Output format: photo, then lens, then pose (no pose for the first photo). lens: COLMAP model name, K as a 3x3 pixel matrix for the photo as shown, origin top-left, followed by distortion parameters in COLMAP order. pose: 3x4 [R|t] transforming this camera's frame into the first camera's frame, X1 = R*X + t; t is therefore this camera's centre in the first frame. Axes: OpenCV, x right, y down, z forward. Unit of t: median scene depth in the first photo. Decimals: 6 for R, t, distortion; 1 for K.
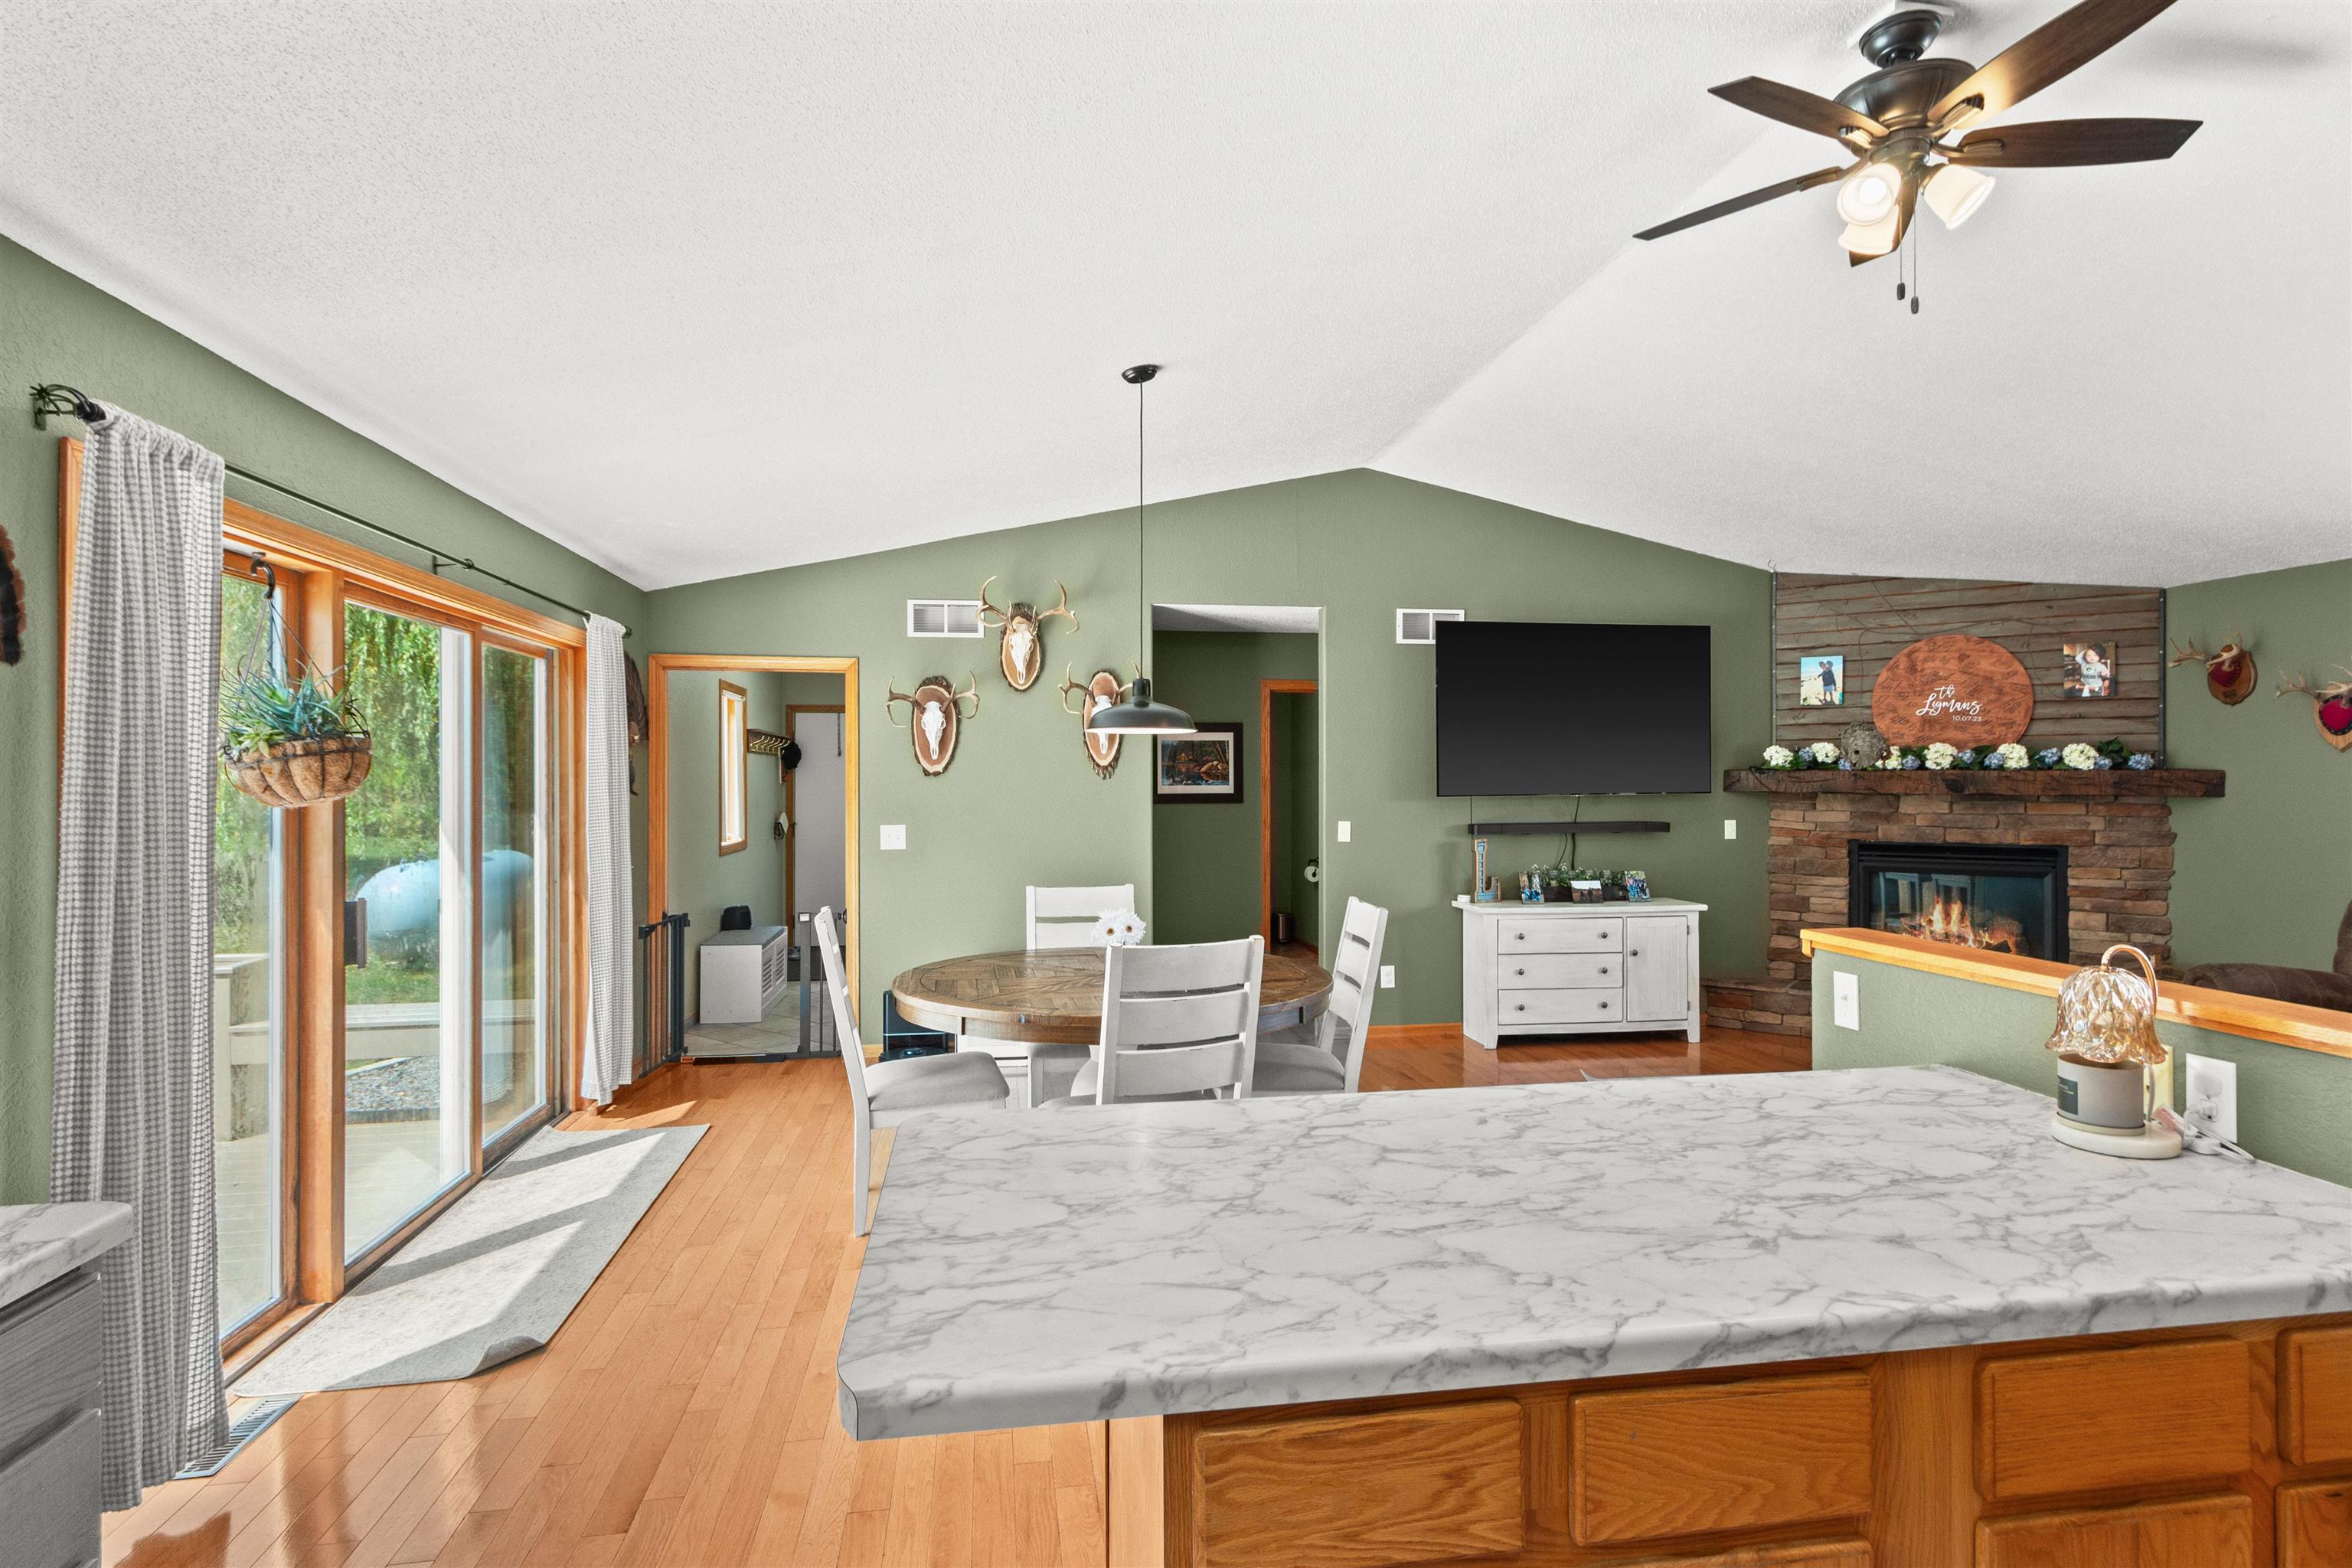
lens RADIAL K [[1176.4, 0, 1170.7], [0, 1176.4, 770.8], [0, 0, 1]] dist [-0.000026, -0.000205]
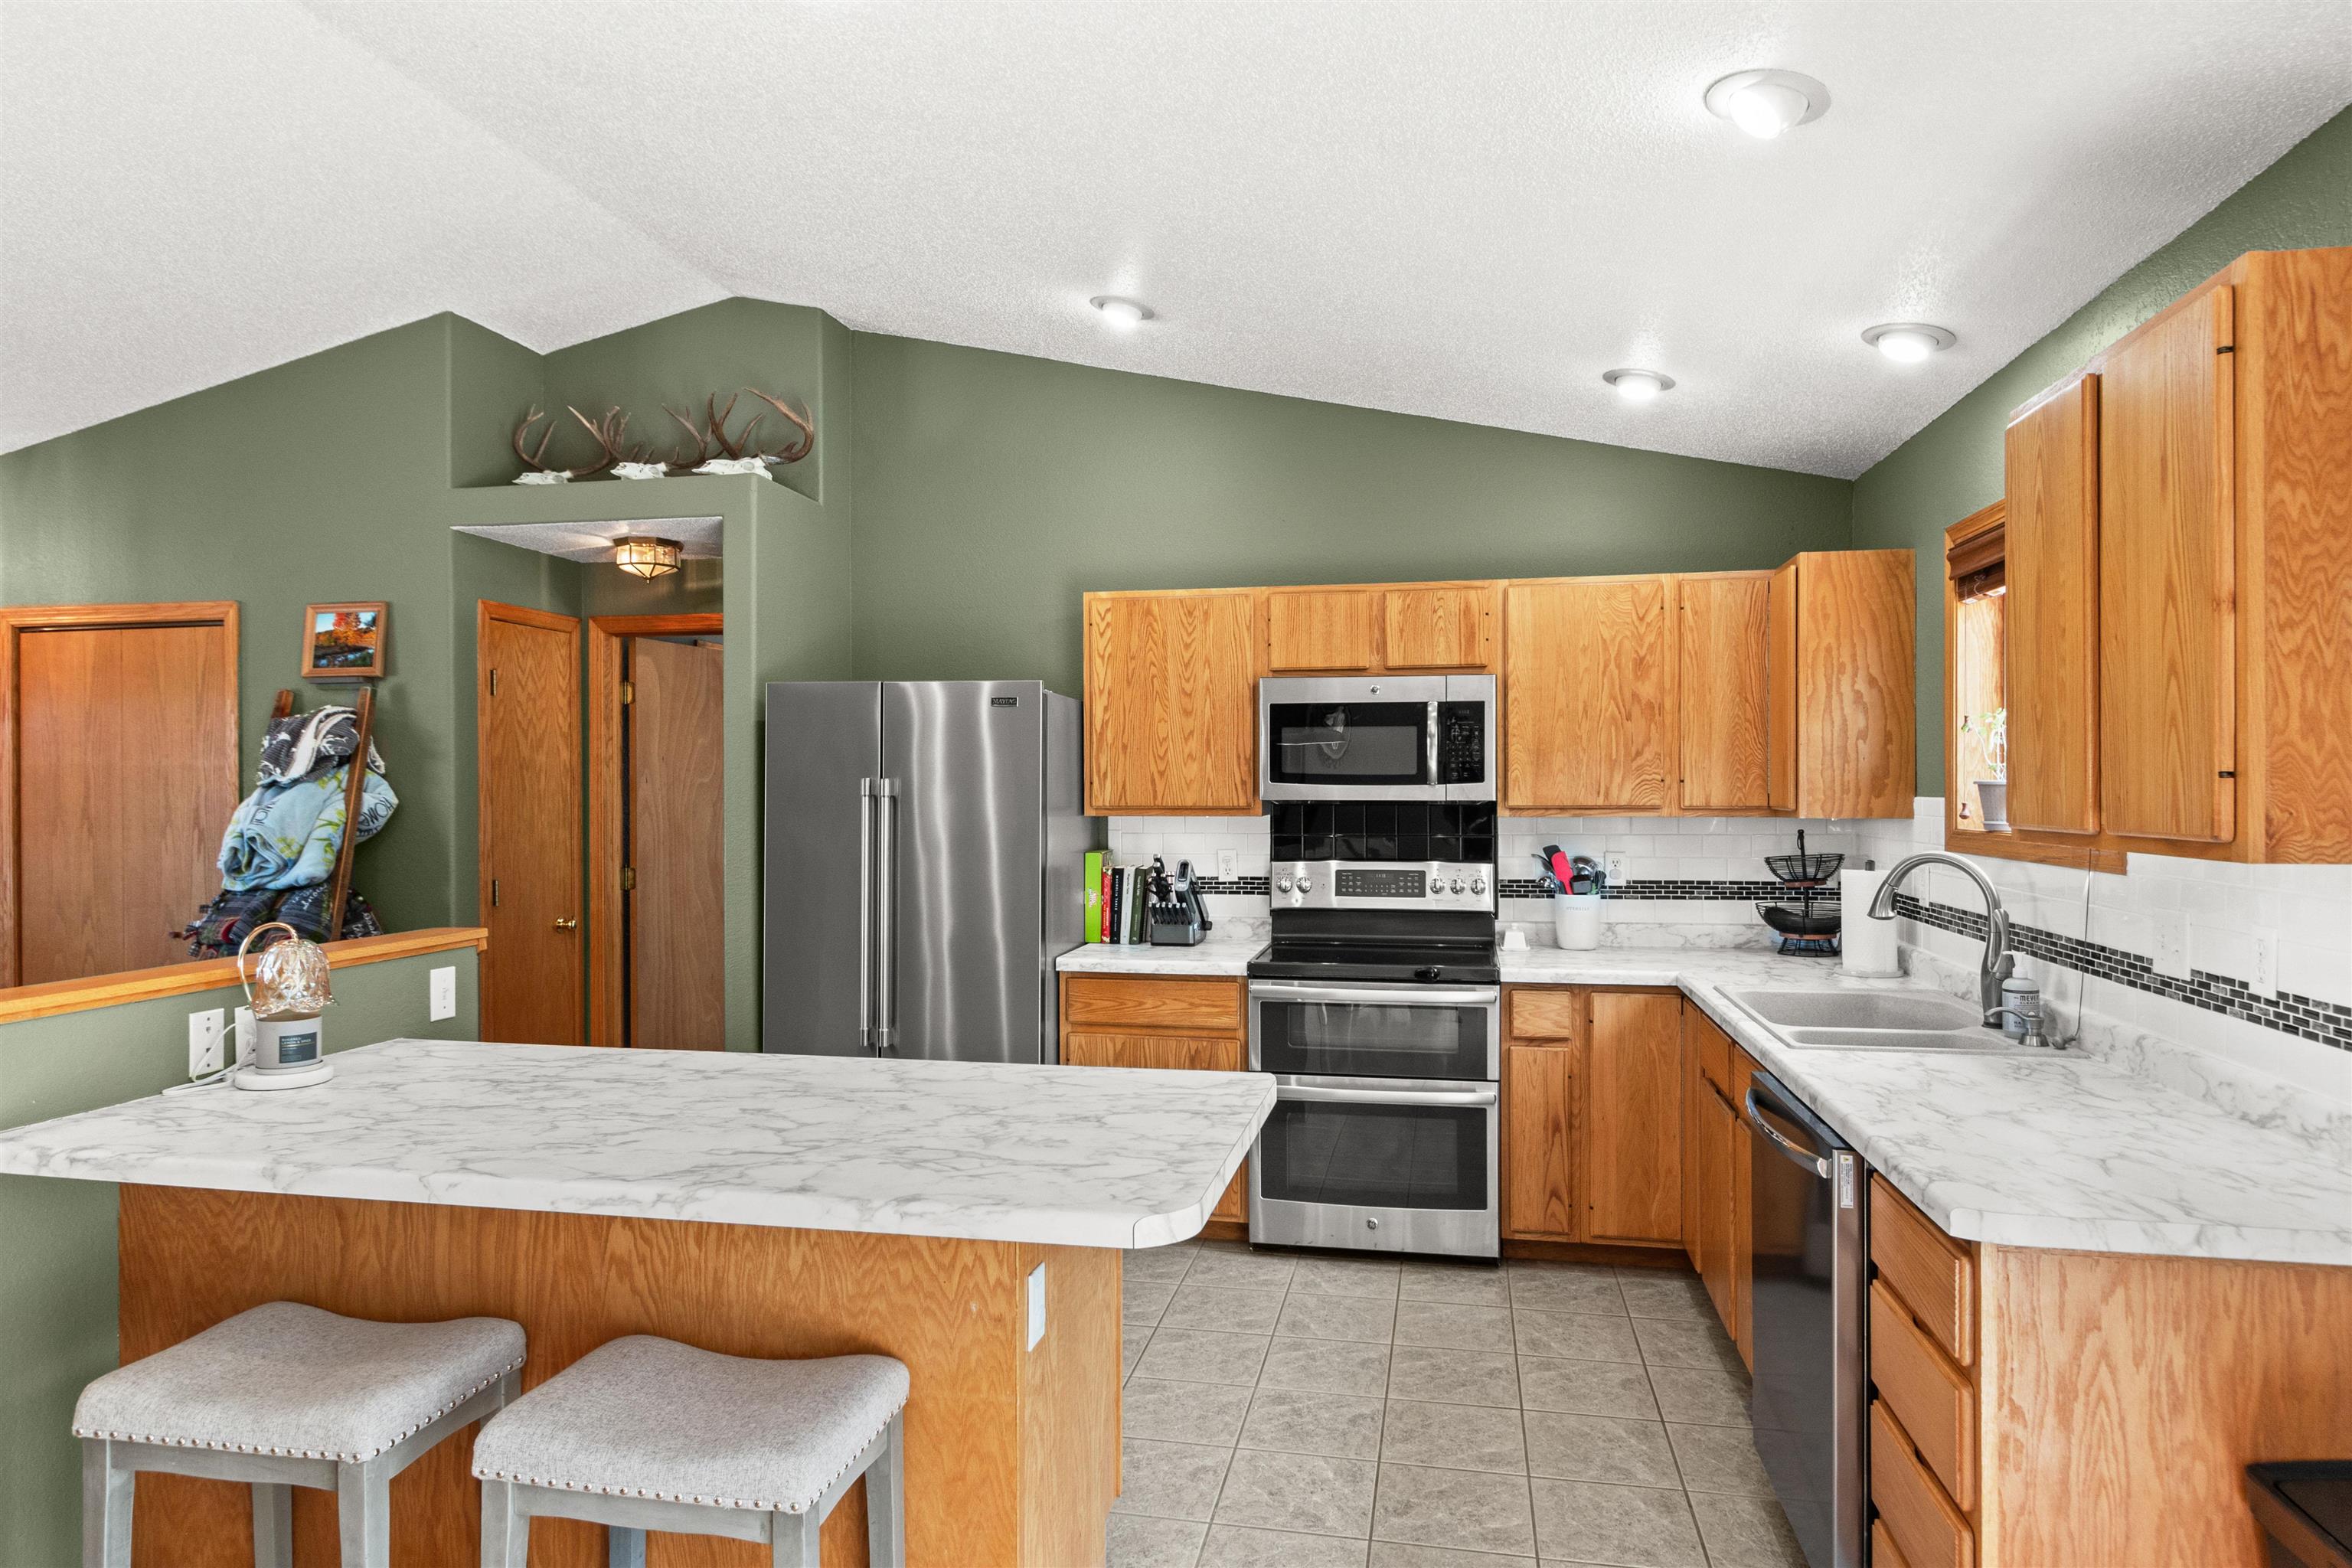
lens RADIAL K [[1372.3, 0, 1179.8], [0, 1372.3, 793.1], [0, 0, 1]] dist [0.001549, -0.001961]
pose [[-0.936155, -0.000474, 0.351587, -0.152693], [0.001162, 0.999989, 0.004443, 0.001235], [-0.351586, 0.004568, -0.936145, 0.520529]]
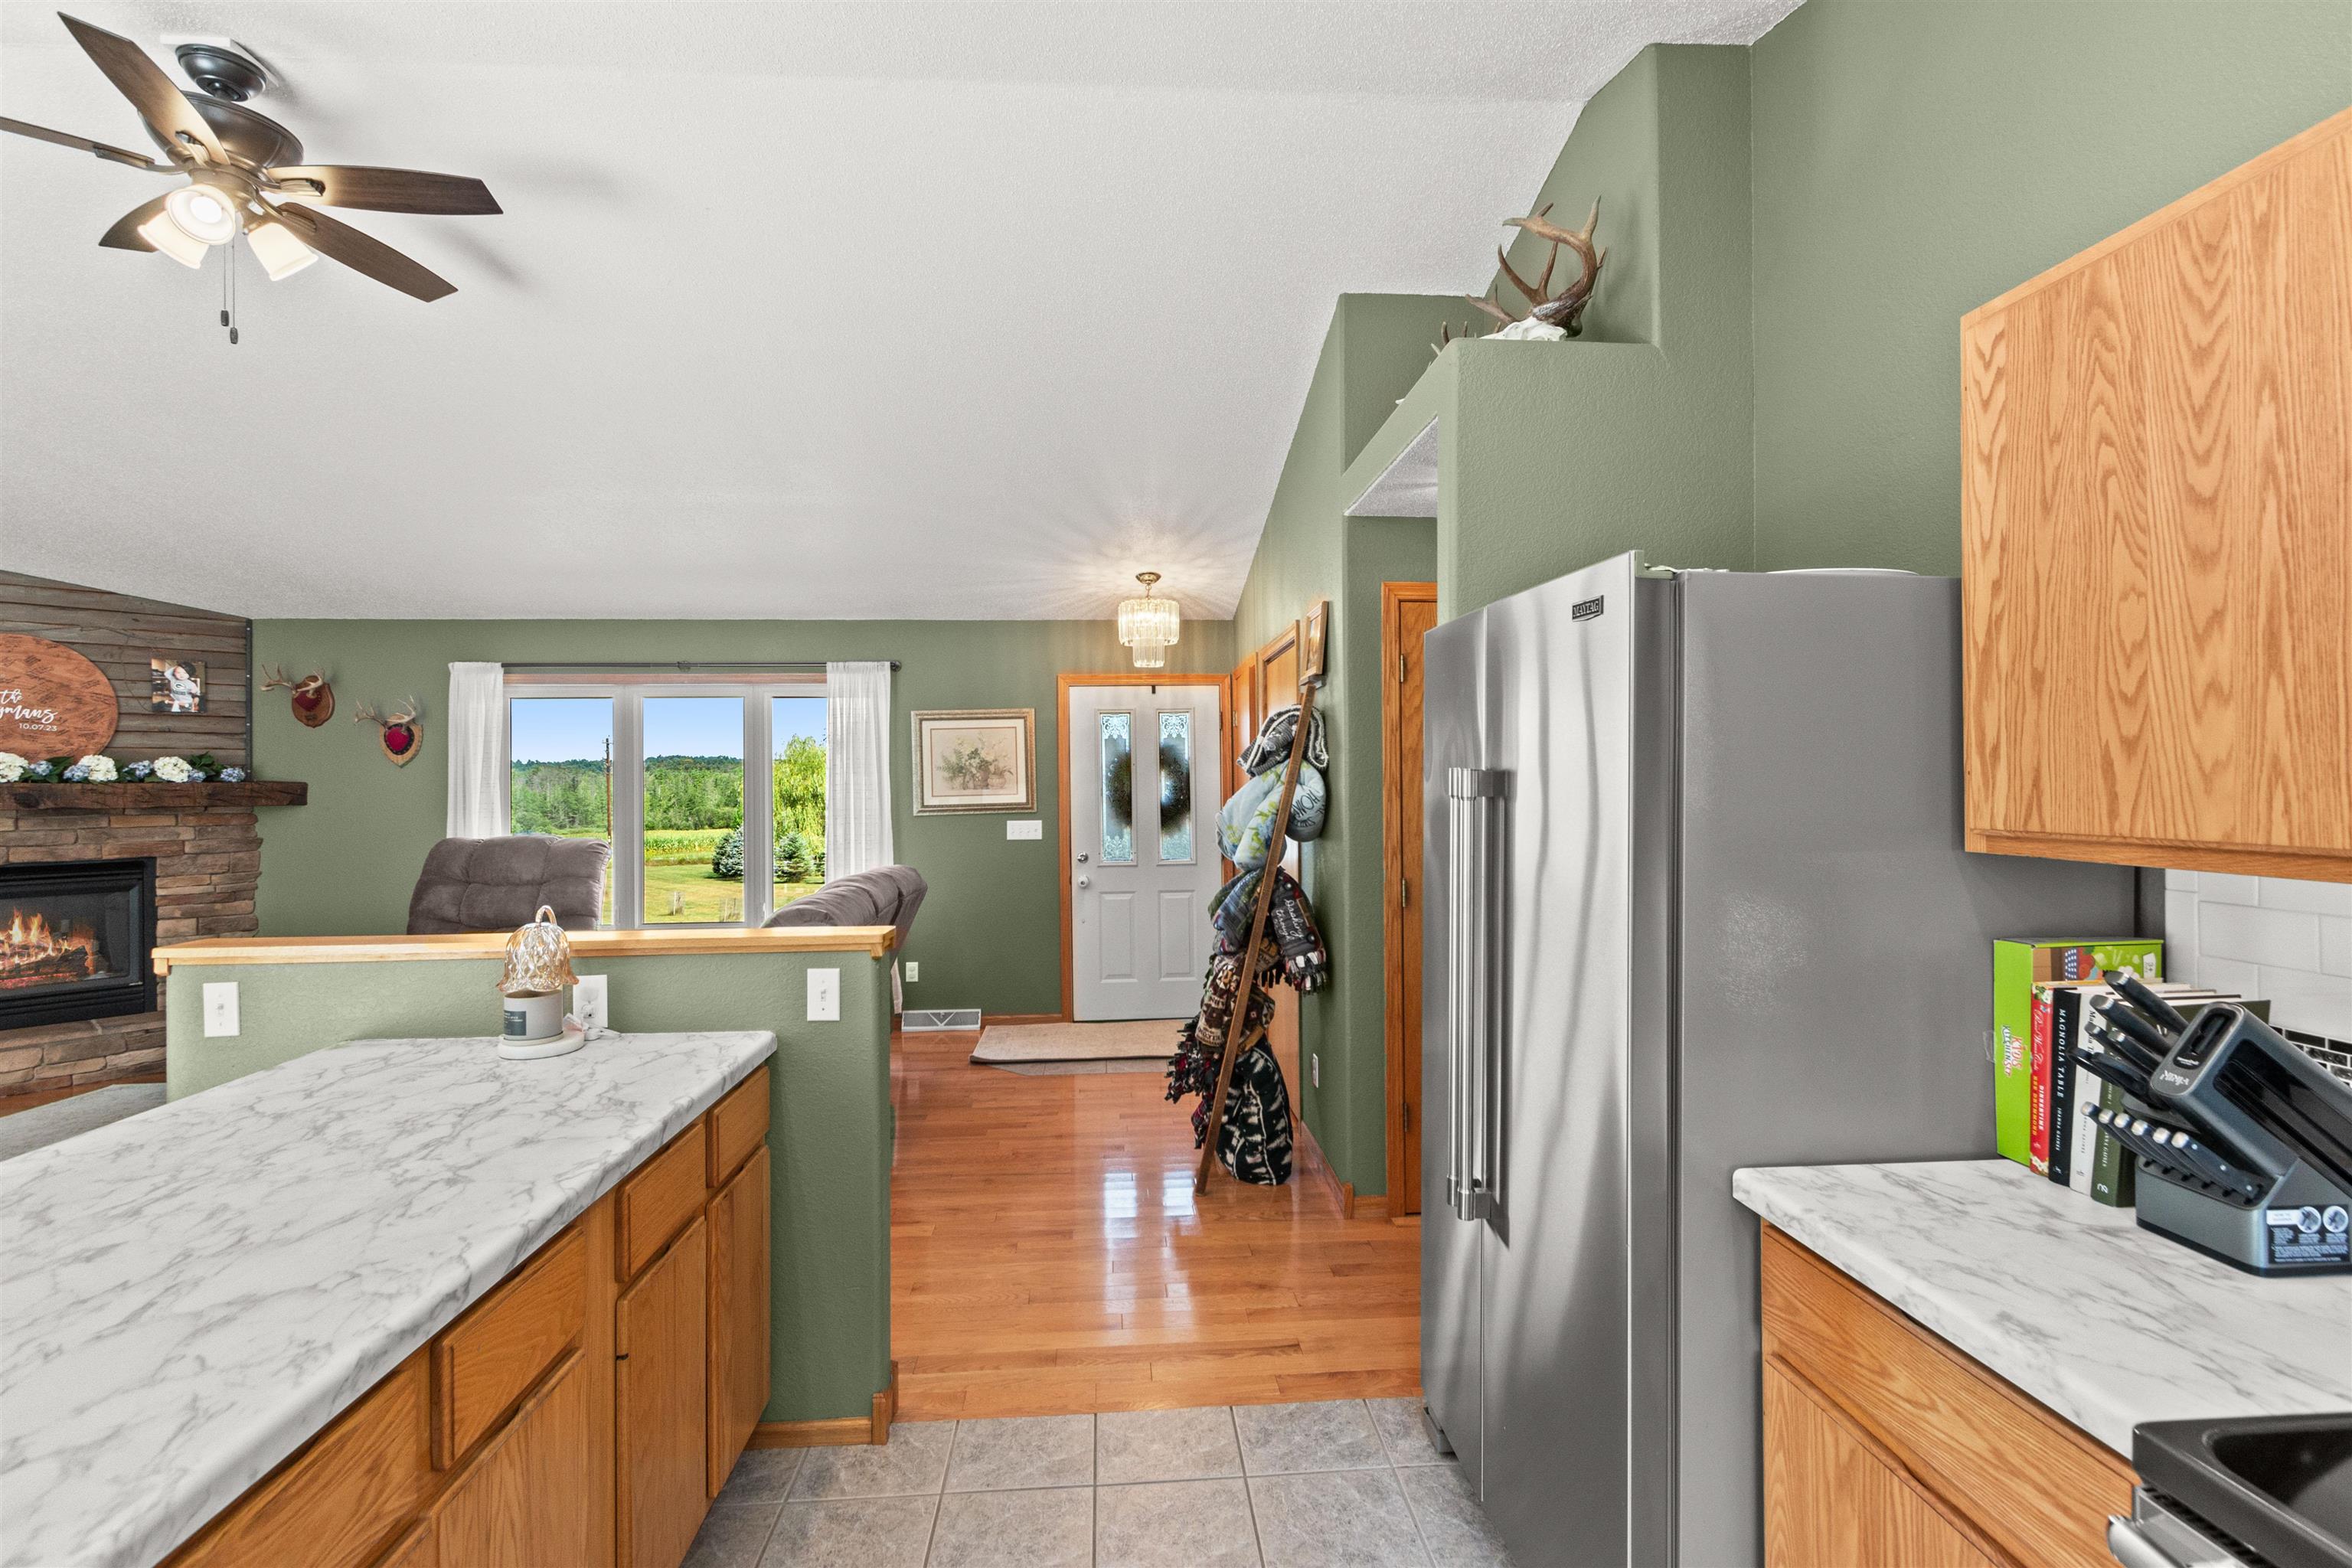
lens RADIAL K [[1095.8, 0, 1176.0], [0, 1095.8, 784.0], [0, 0, 1]] dist [-0.003174, -0.000425]
pose [[0.090935, -0.004395, 0.995847, -0.109321], [0.003577, 0.999985, 0.004087, -0.000086], [-0.995850, 0.003190, 0.090949, 0.035661]]
